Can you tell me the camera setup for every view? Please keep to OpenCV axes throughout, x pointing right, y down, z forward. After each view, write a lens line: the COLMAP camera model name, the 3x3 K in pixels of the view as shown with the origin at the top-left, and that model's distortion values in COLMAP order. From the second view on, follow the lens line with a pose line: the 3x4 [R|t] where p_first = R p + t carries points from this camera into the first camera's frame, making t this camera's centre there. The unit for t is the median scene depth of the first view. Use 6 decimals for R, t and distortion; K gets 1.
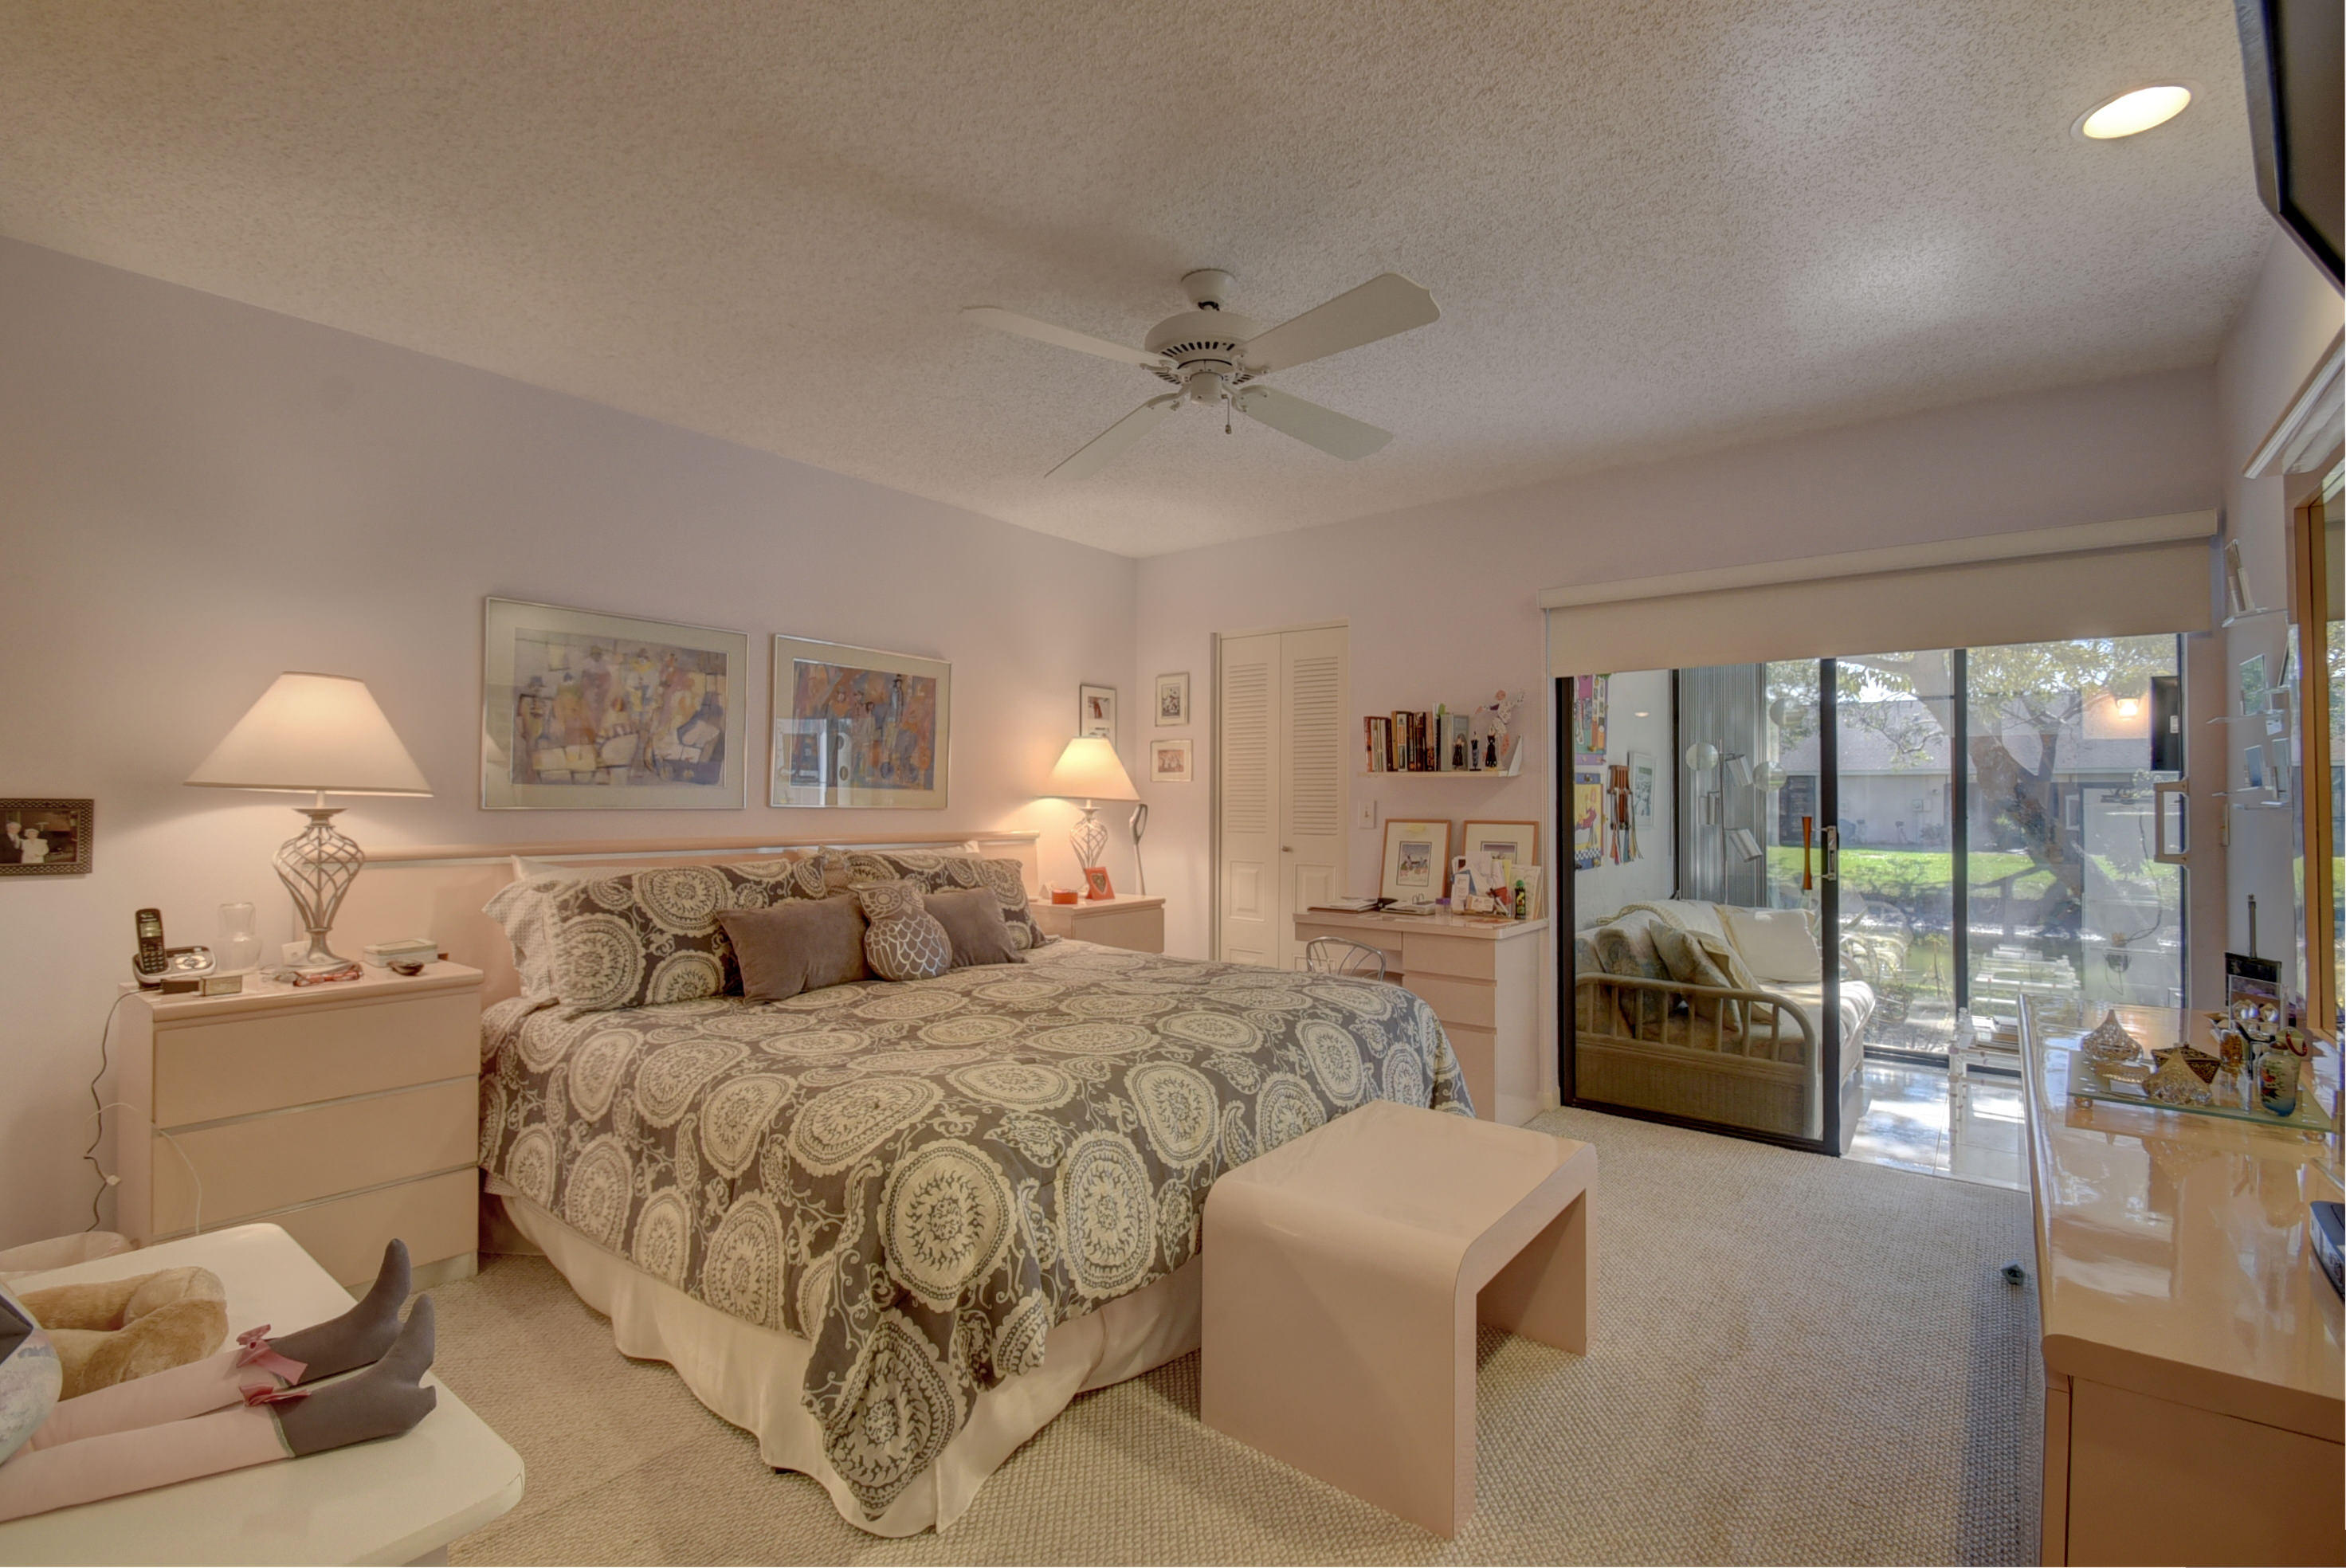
lens RADIAL K [[1034.4, 0, 1157.2], [0, 1034.4, 782.7], [0, 0, 1]] dist [0.000035, -0.008136]
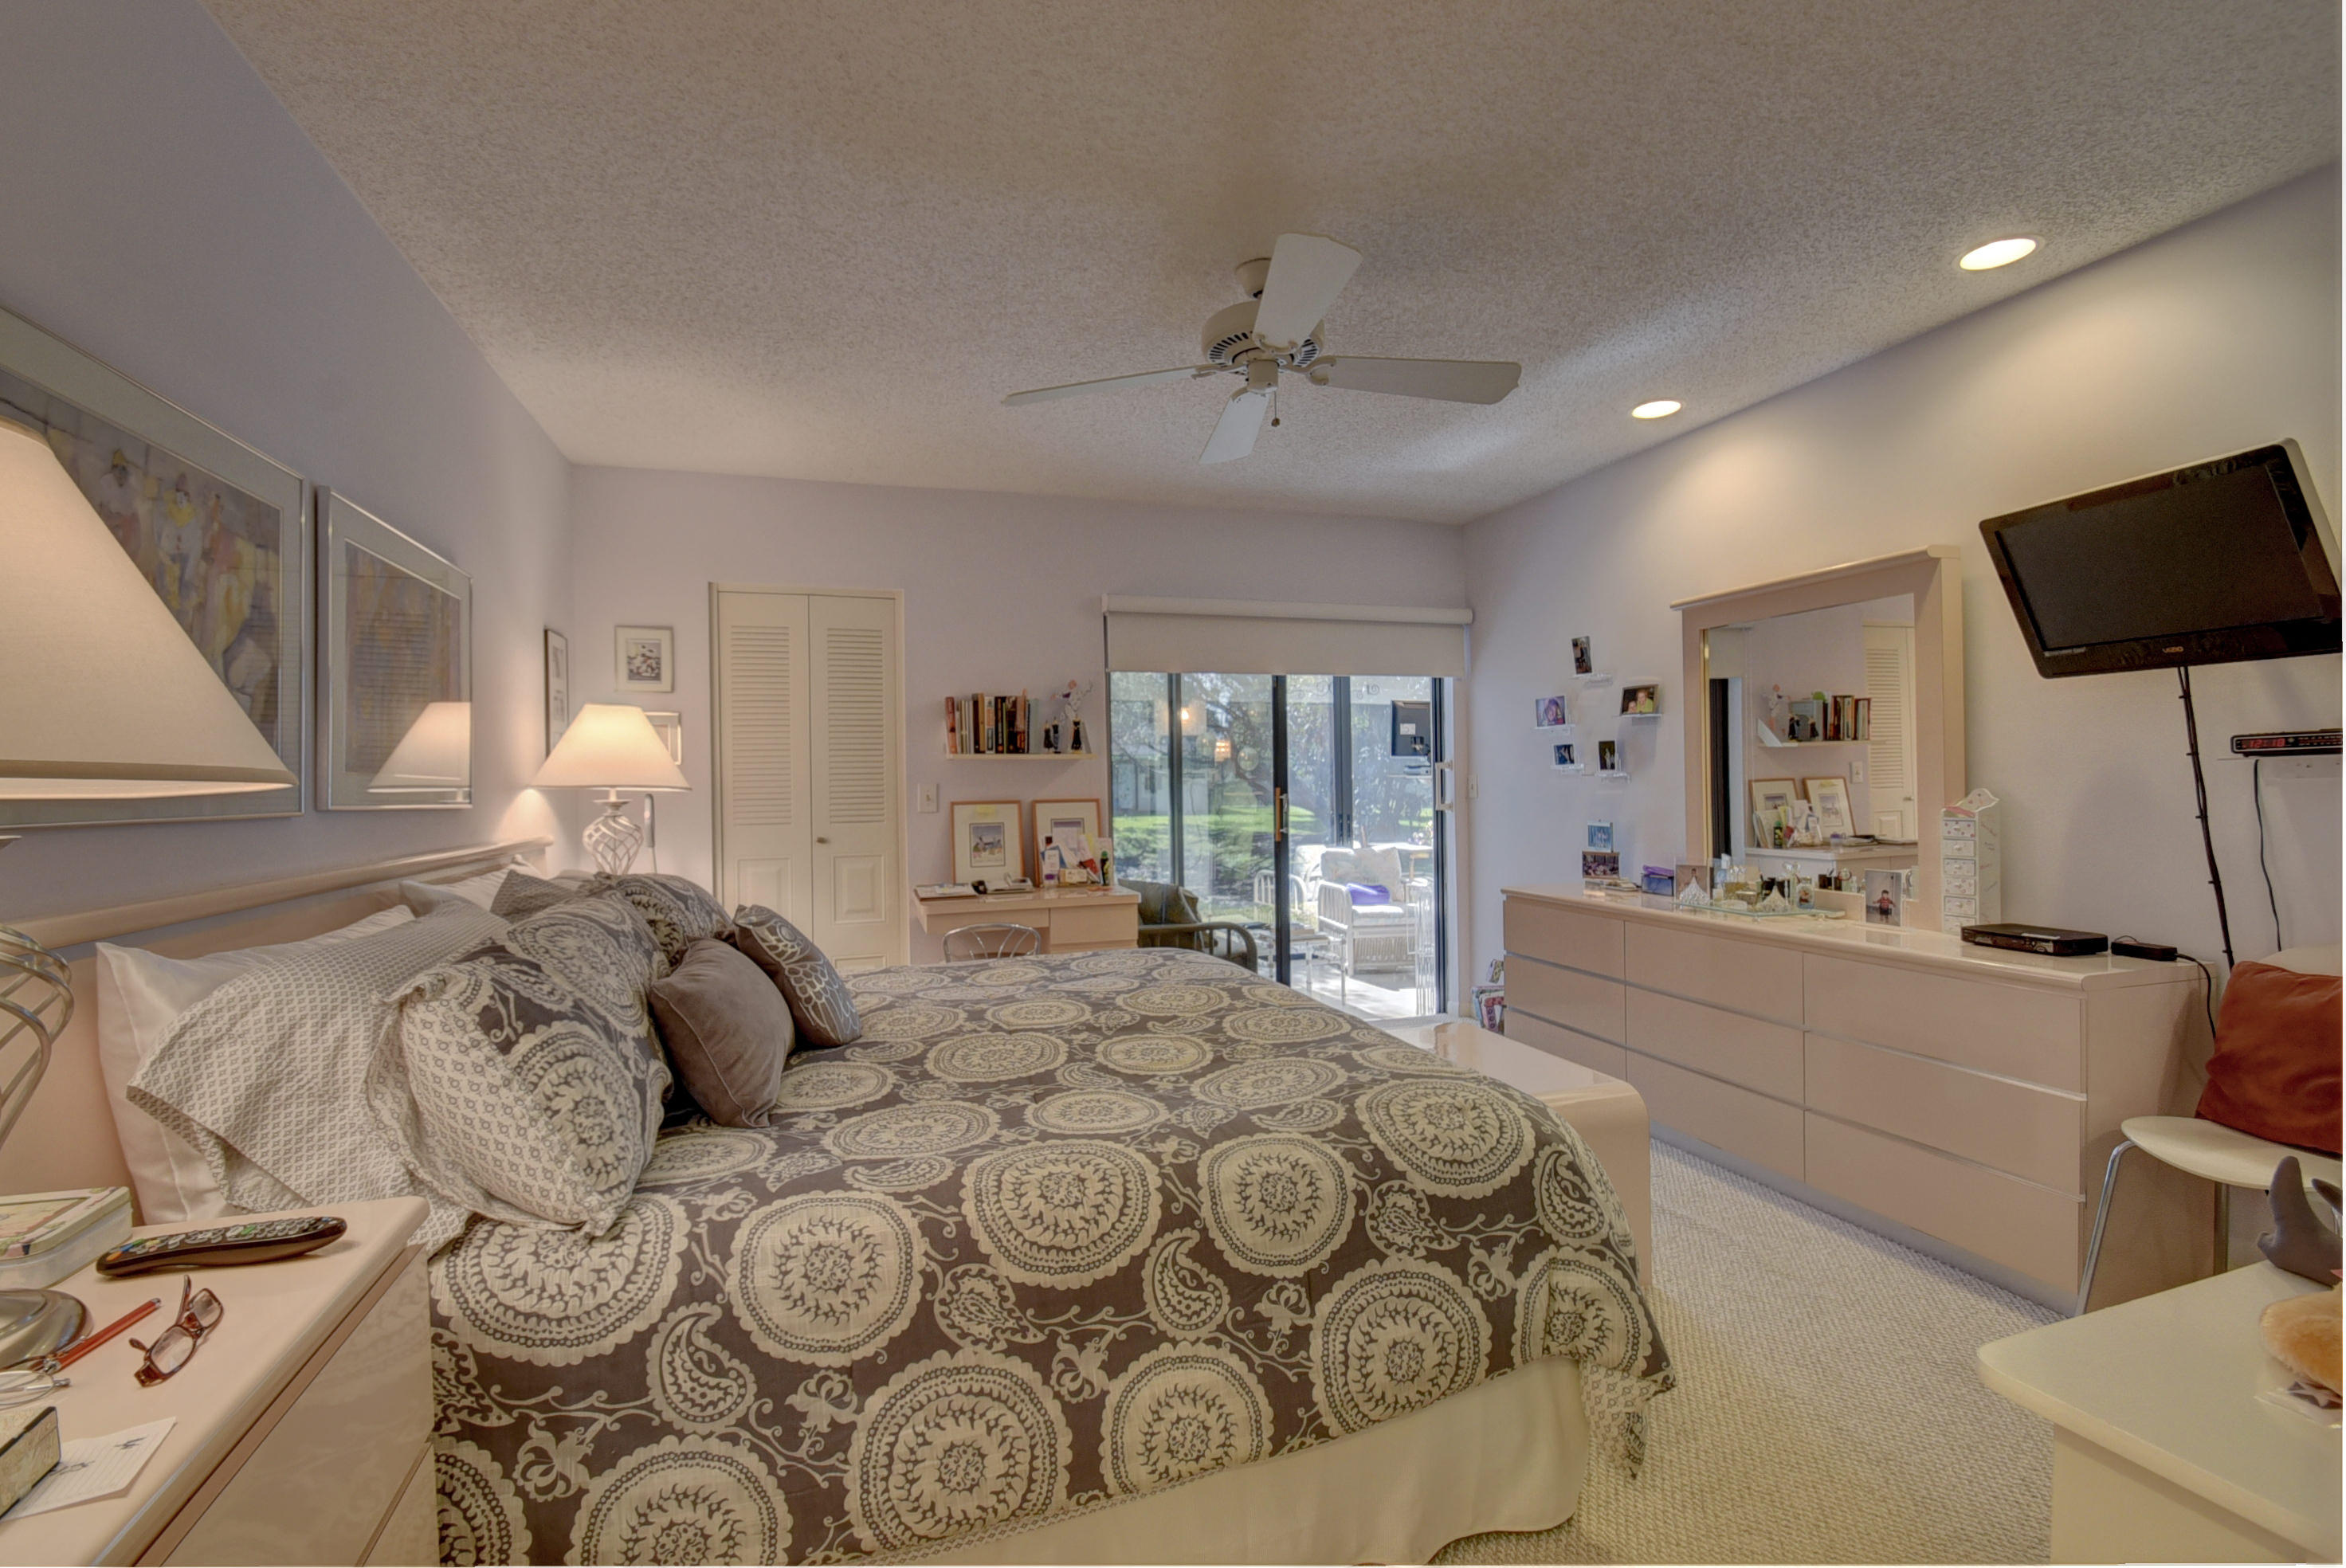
lens RADIAL K [[1034.4, 0, 1152.4], [0, 1034.4, 779.7], [0, 0, 1]] dist [0.000035, -0.008136]
pose [[0.555708, -0.012673, 0.831281, -0.544152], [0.003869, 0.999912, 0.012658, 0.002453], [-0.831368, -0.003818, 0.555709, 0.327009]]
